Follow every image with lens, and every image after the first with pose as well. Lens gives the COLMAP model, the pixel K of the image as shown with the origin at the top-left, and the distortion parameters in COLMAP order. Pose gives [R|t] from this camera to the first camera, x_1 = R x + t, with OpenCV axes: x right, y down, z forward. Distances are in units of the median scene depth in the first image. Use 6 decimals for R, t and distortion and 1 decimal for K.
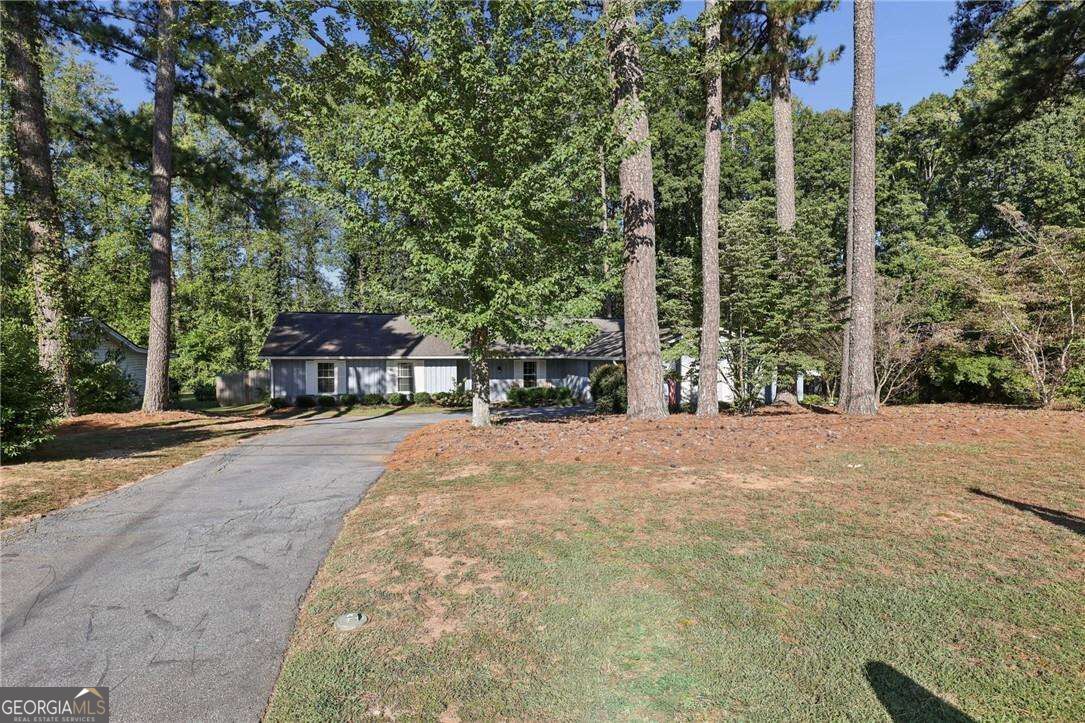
lens RADIAL K [[554.4, 0, 543.5], [0, 554.4, 385.8], [0, 0, 1]] dist [-0.001881, -0.000134]
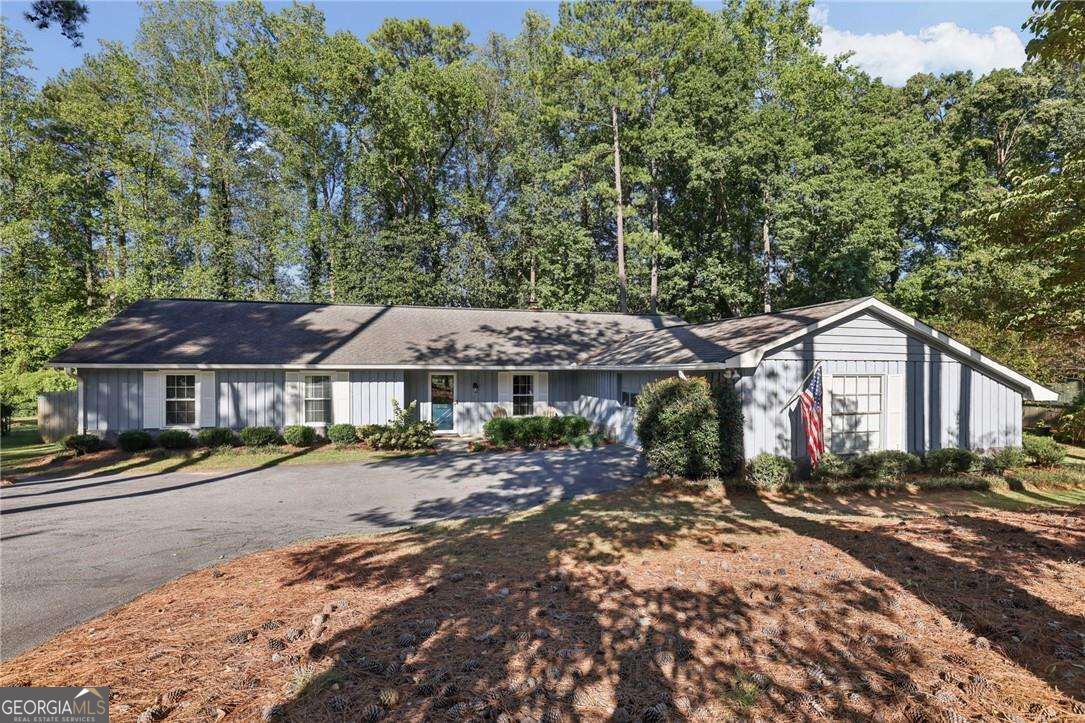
lens RADIAL K [[554.4, 0, 543.5], [0, 554.4, 385.8], [0, 0, 1]] dist [-0.001881, -0.000134]
pose [[0.999993, 0.003777, 0.000069, -0.000452], [-0.003773, 0.999496, -0.031519, -0.011684], [-0.000188, 0.031518, 0.999503, 0.389155]]
